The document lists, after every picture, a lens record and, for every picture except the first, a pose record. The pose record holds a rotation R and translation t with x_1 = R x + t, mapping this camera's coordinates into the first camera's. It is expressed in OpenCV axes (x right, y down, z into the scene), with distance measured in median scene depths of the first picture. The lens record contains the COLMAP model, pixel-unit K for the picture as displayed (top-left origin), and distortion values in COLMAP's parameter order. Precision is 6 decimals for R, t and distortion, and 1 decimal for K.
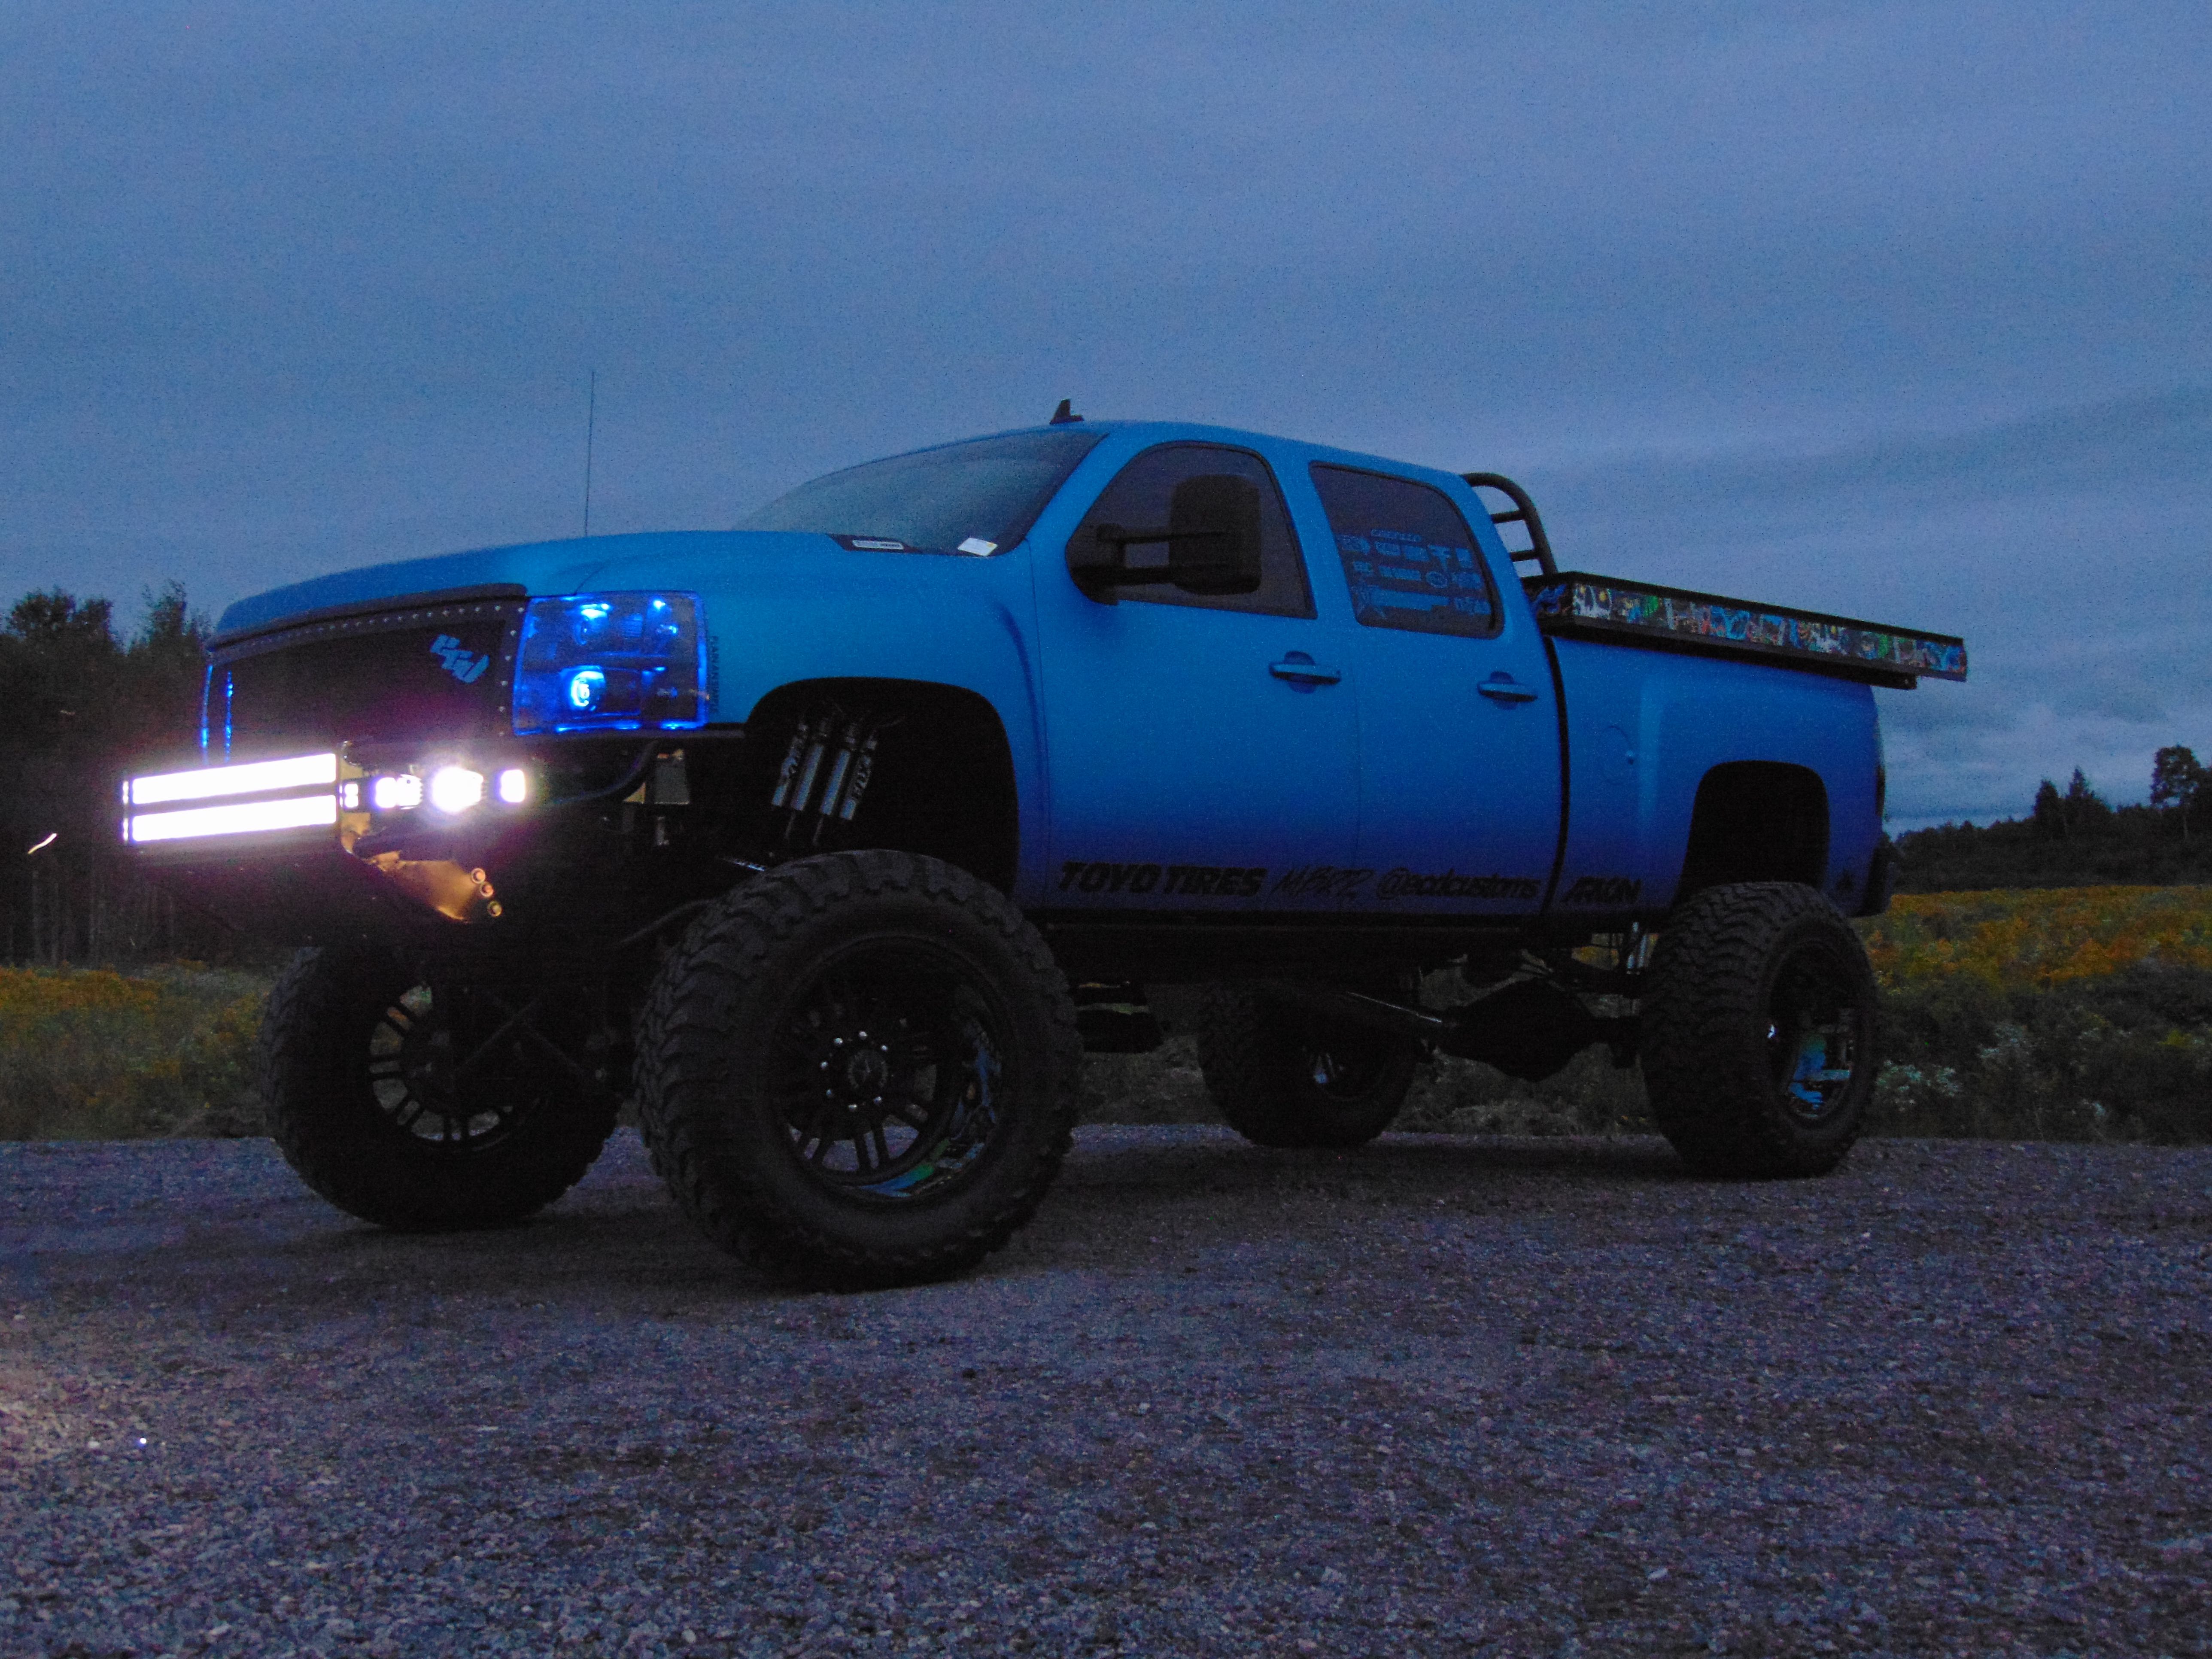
lens RADIAL K [[2610.8, 0, 1106.0], [0, 2610.8, 829.5], [0, 0, 1]] dist [-0.020502, 0.014685]
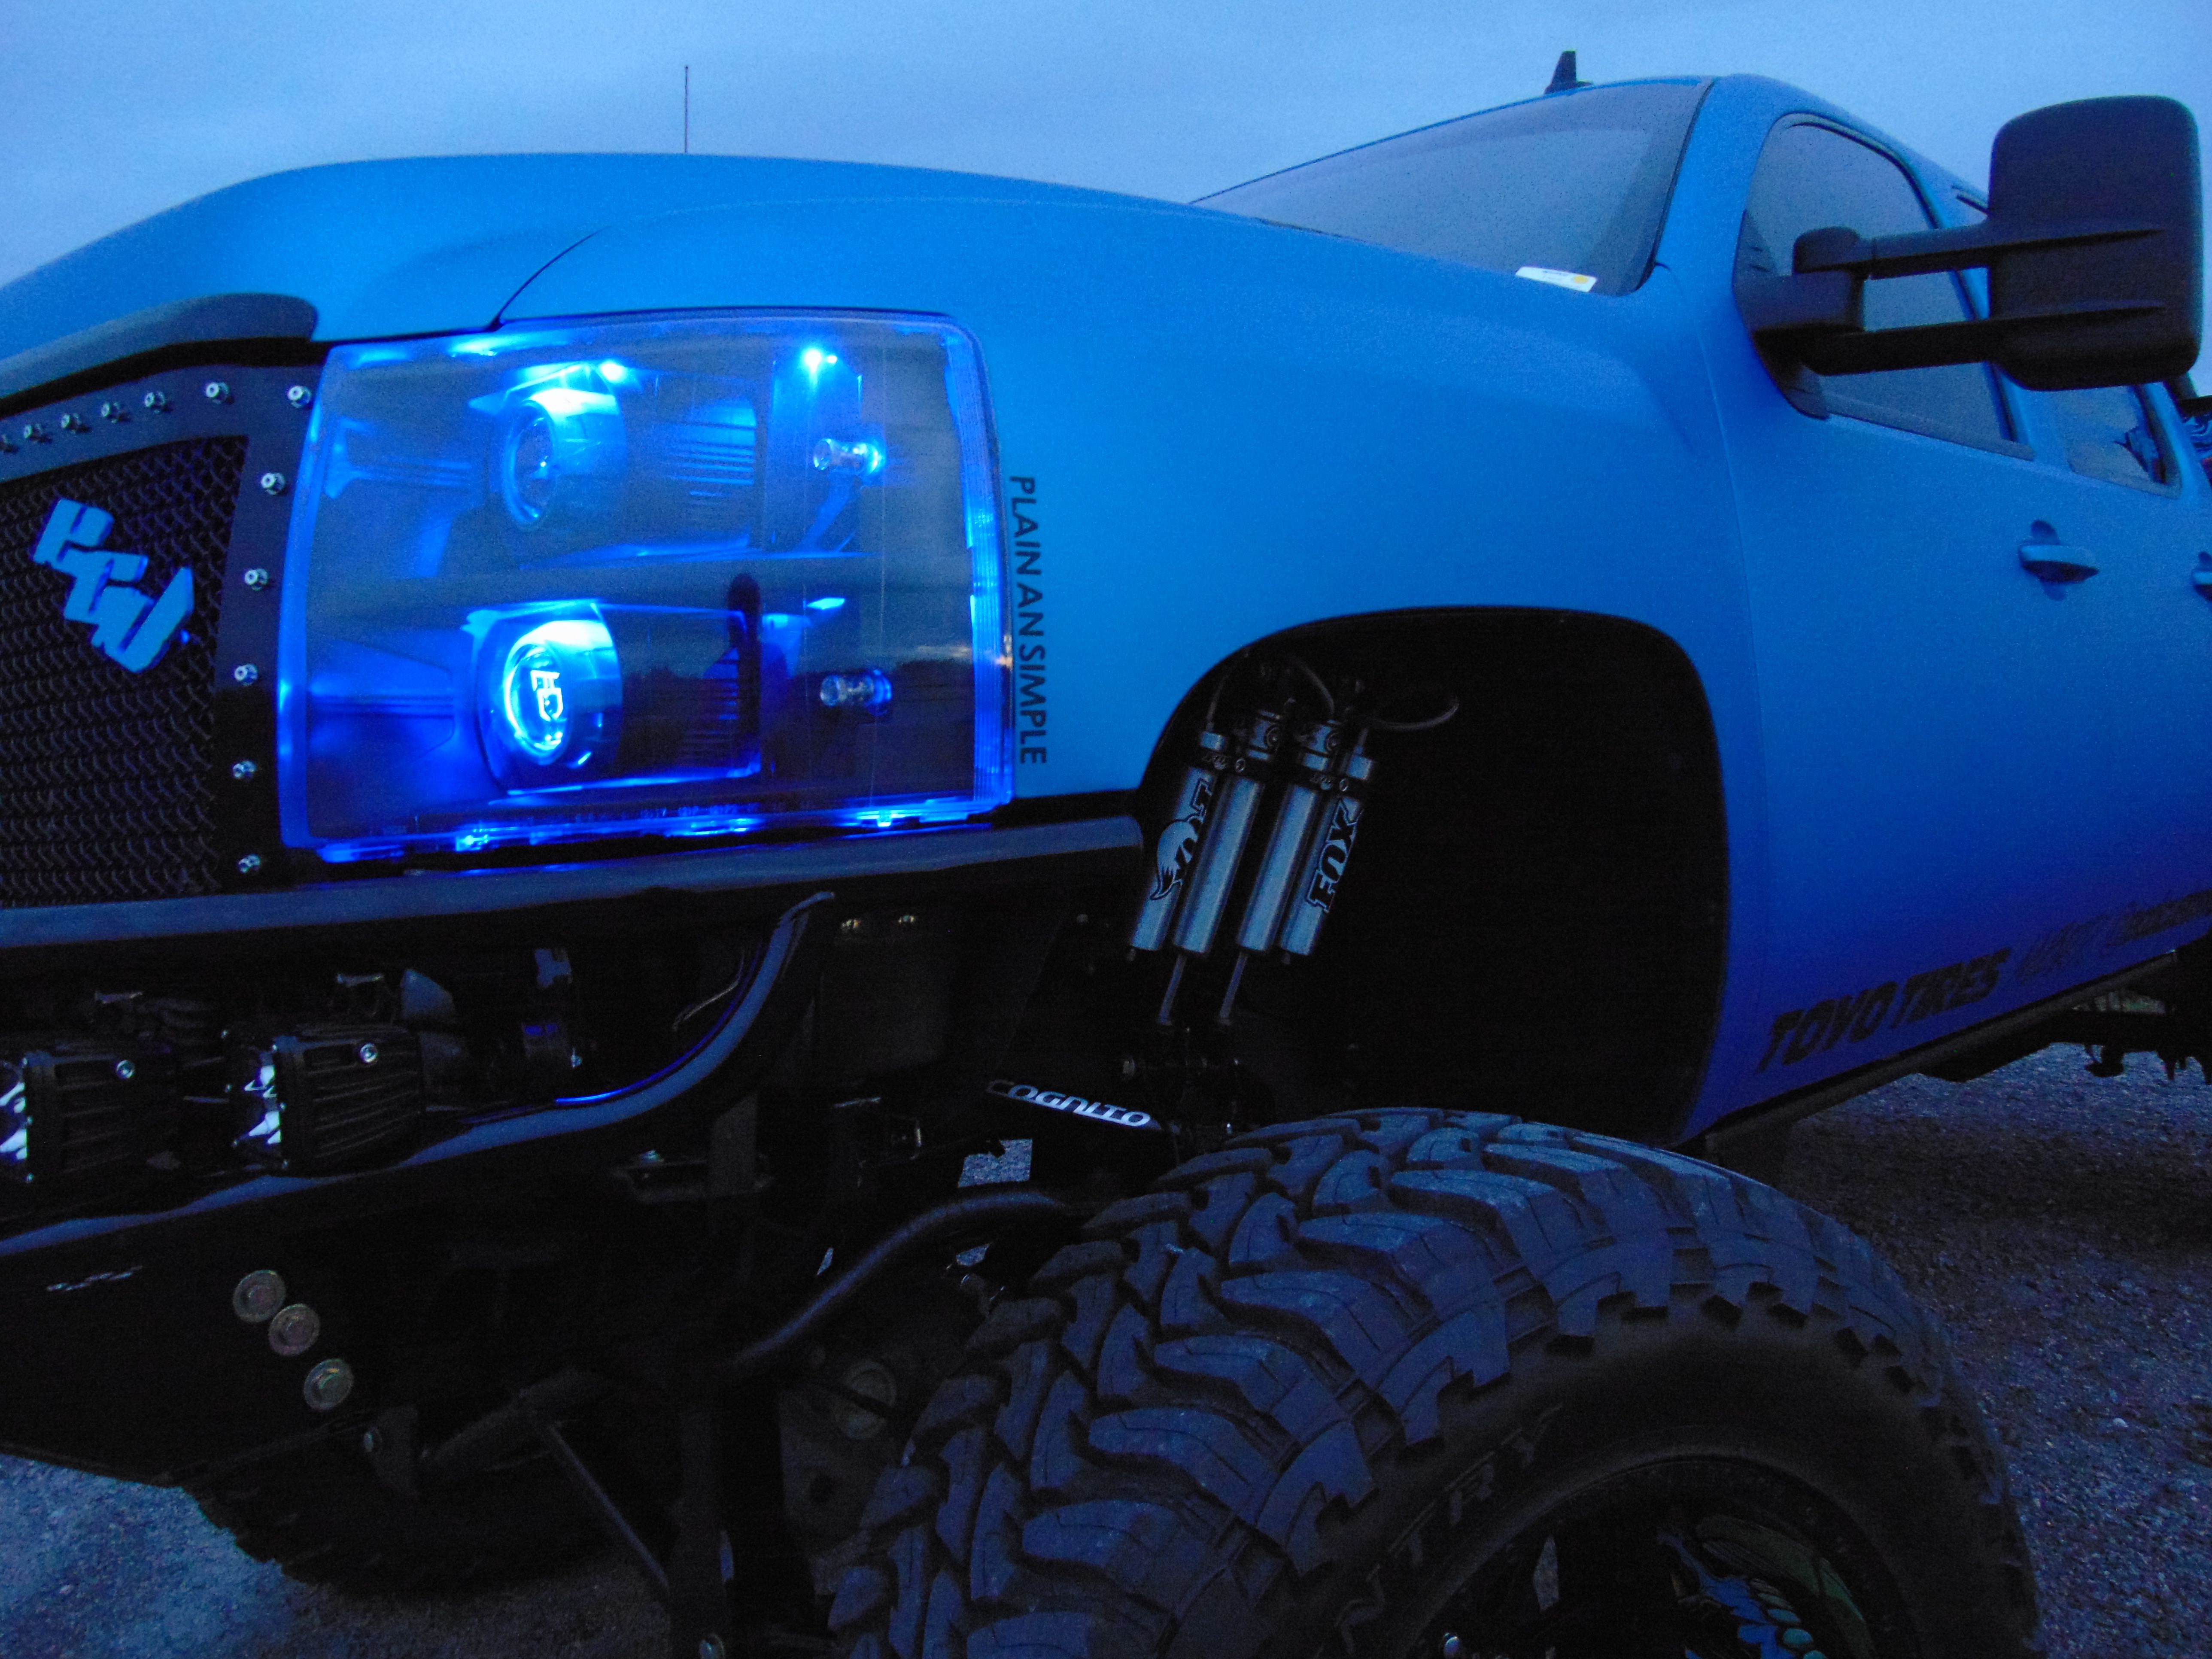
lens RADIAL K [[1721.4, 0, 1106.4], [0, 1721.4, 818.7], [0, 0, 1]] dist [-0.058940, 0.095614]
pose [[0.999706, -0.022866, -0.008037, -0.120548], [0.023480, 0.995917, 0.087163, -0.046260], [0.006011, -0.087326, 0.996162, 0.701607]]
